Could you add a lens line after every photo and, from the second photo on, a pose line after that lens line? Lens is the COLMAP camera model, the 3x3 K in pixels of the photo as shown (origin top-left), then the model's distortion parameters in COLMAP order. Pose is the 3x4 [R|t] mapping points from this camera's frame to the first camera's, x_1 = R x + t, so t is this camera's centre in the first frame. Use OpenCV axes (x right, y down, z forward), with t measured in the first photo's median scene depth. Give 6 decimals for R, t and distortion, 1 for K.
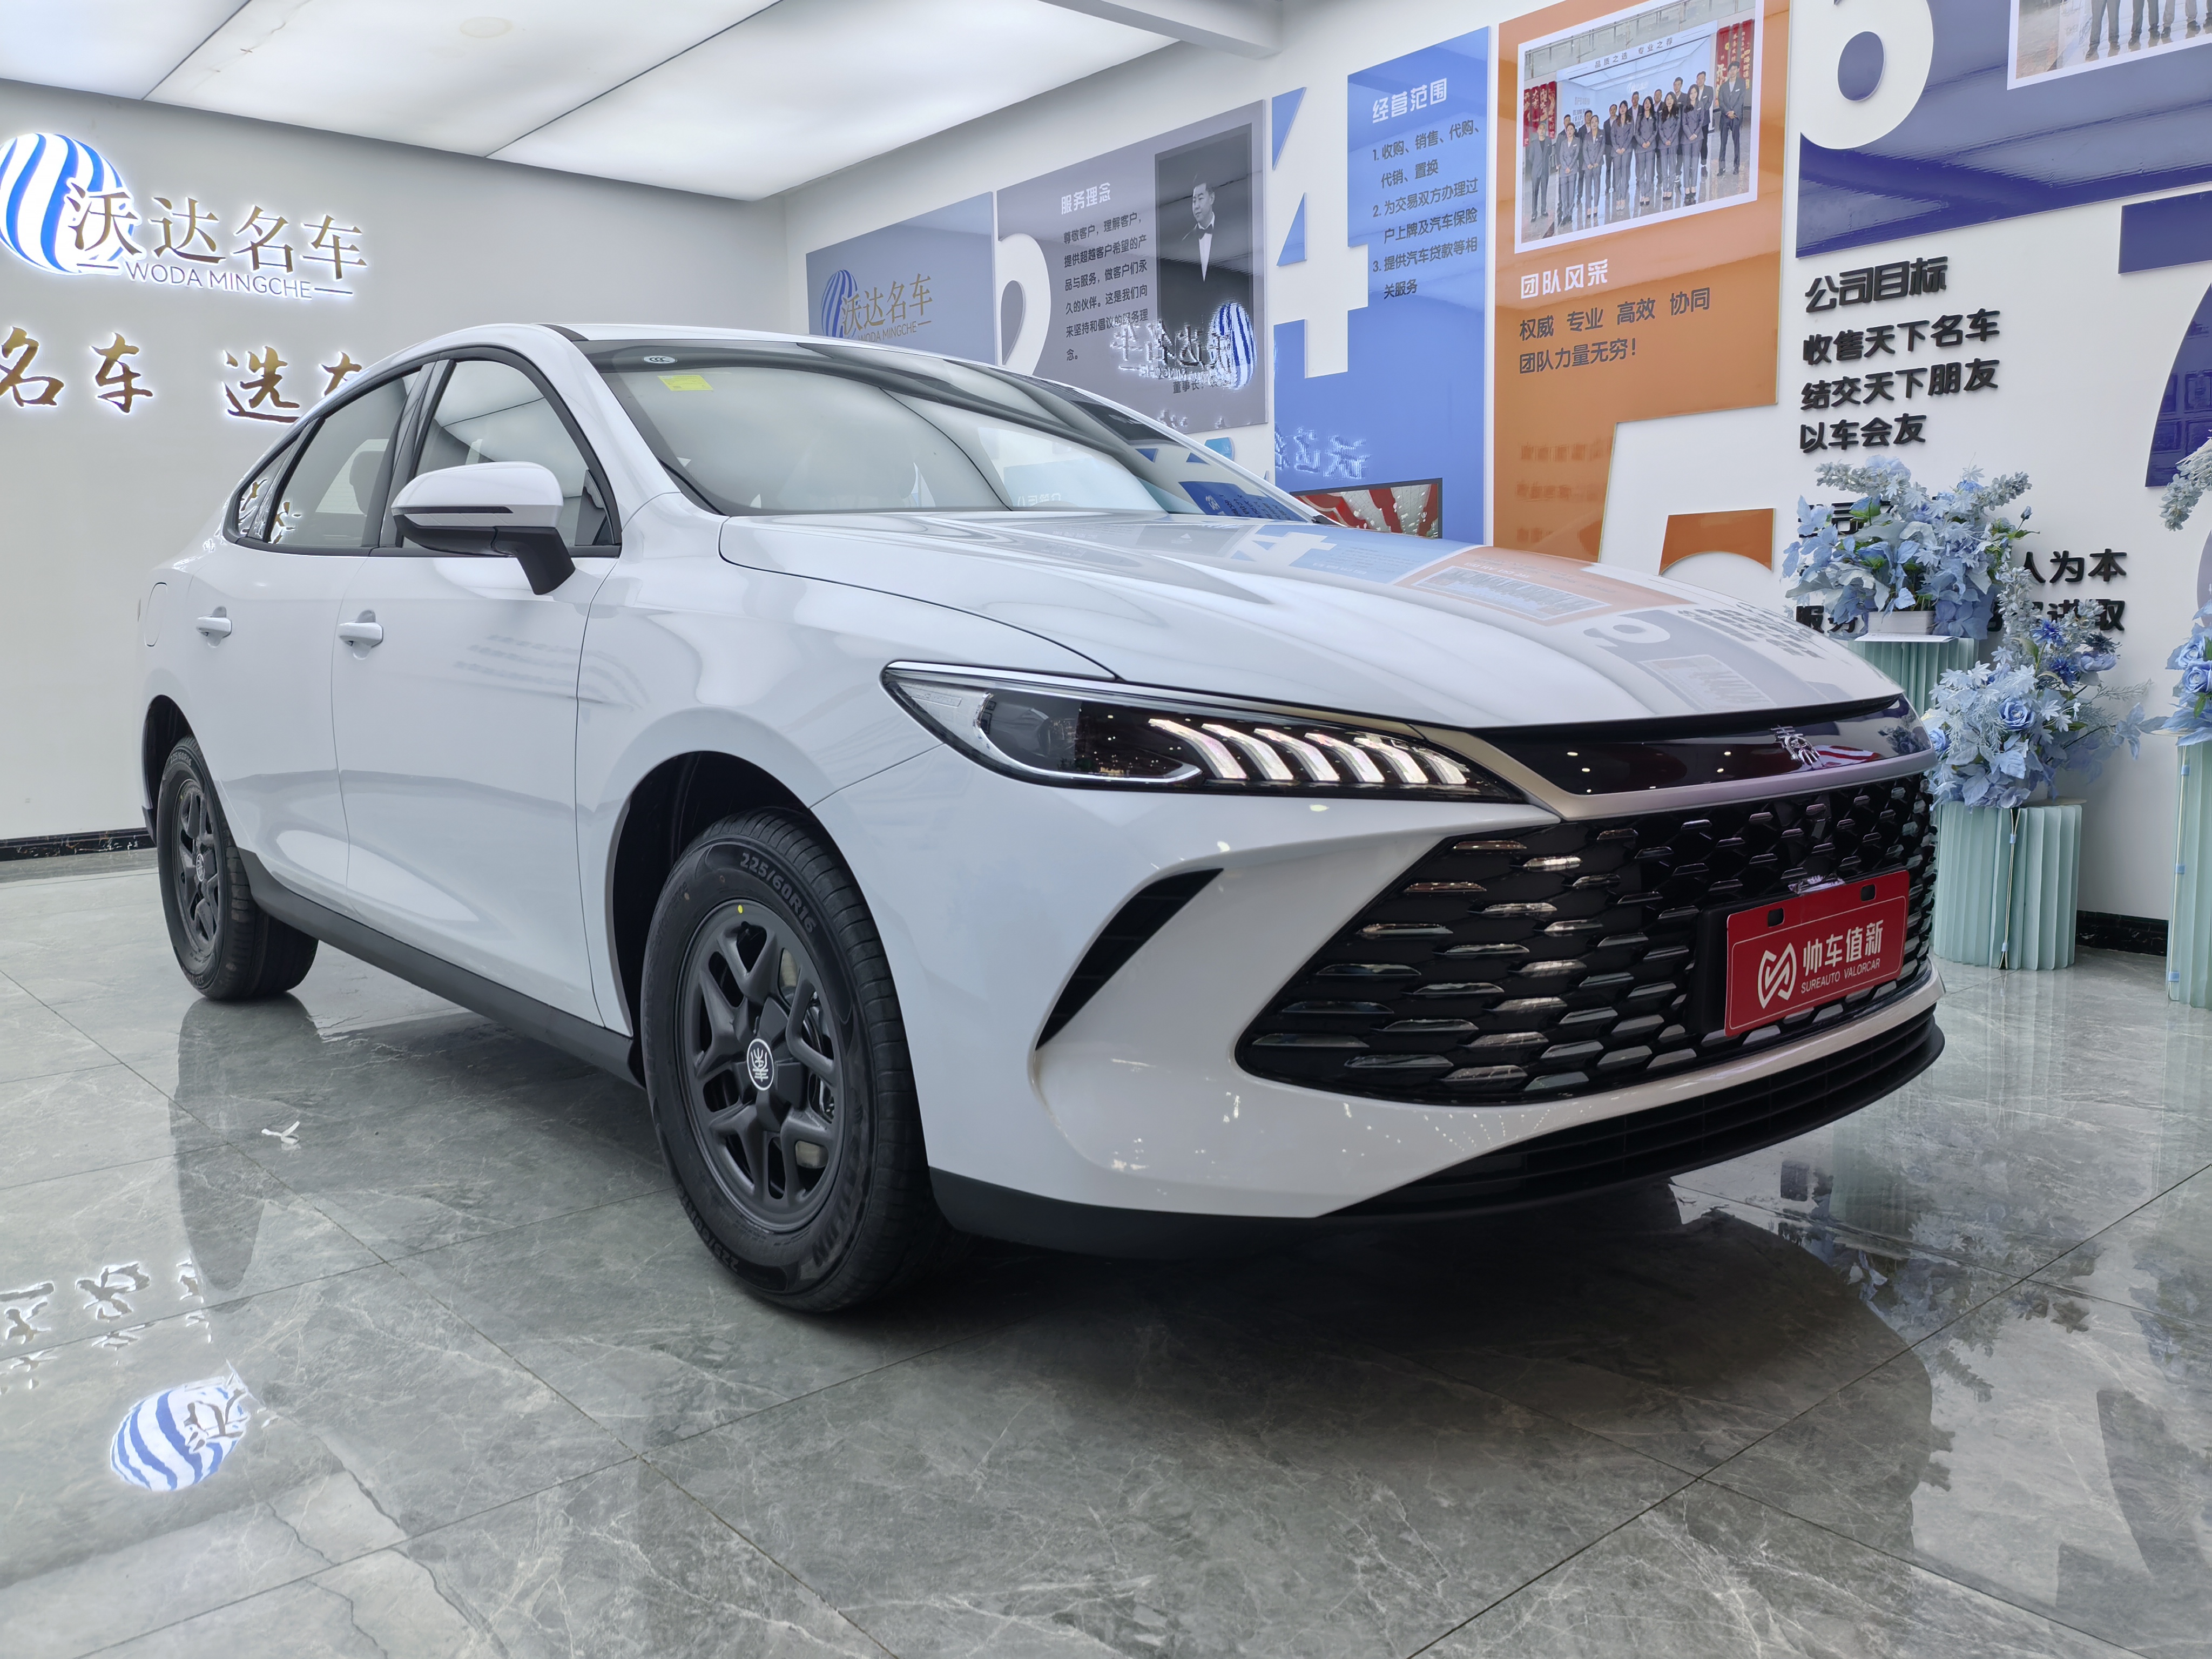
lens RADIAL K [[1744.2, 0, 1111.0], [0, 1744.2, 829.6], [0, 0, 1]] dist [0.047805, -0.042597]
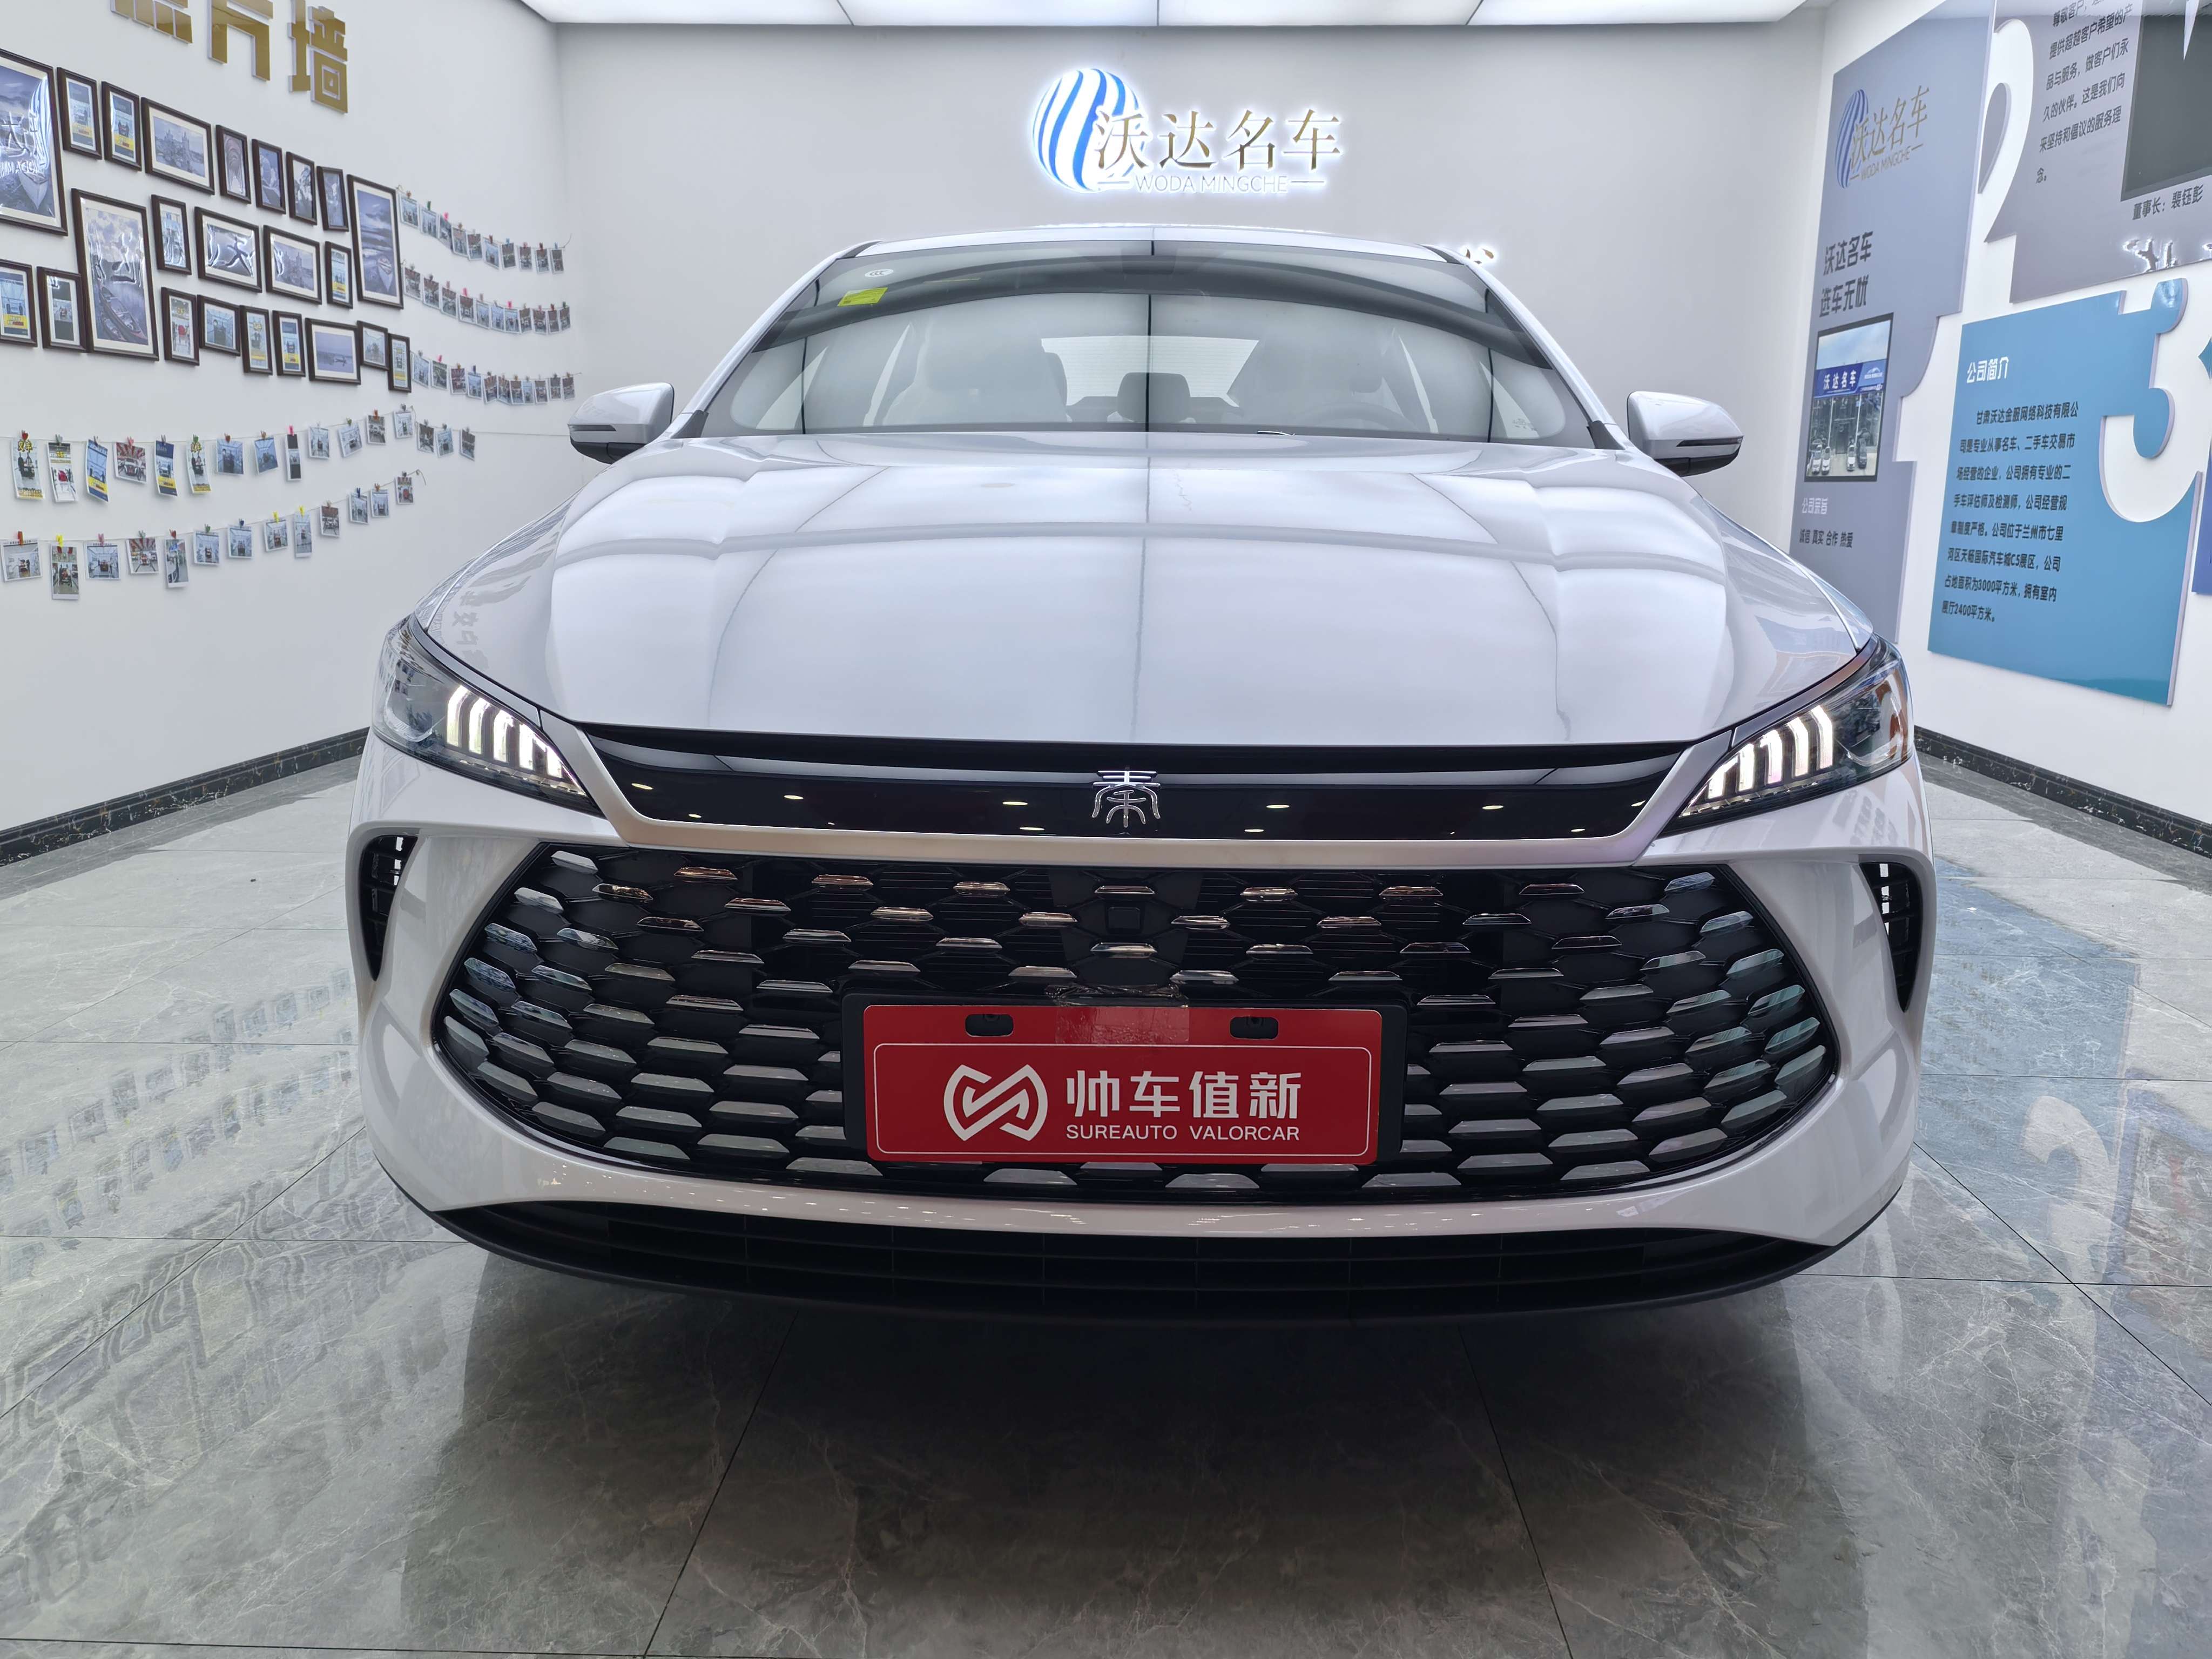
lens RADIAL K [[1722.7, 0, 1106.0], [0, 1722.7, 829.5], [0, 0, 1]] dist [0.059264, -0.066309]
pose [[0.724277, 0.159662, -0.670769, 0.262961], [-0.103761, 0.986981, 0.122891, -0.037160], [0.681658, -0.019408, 0.731414, 0.149673]]
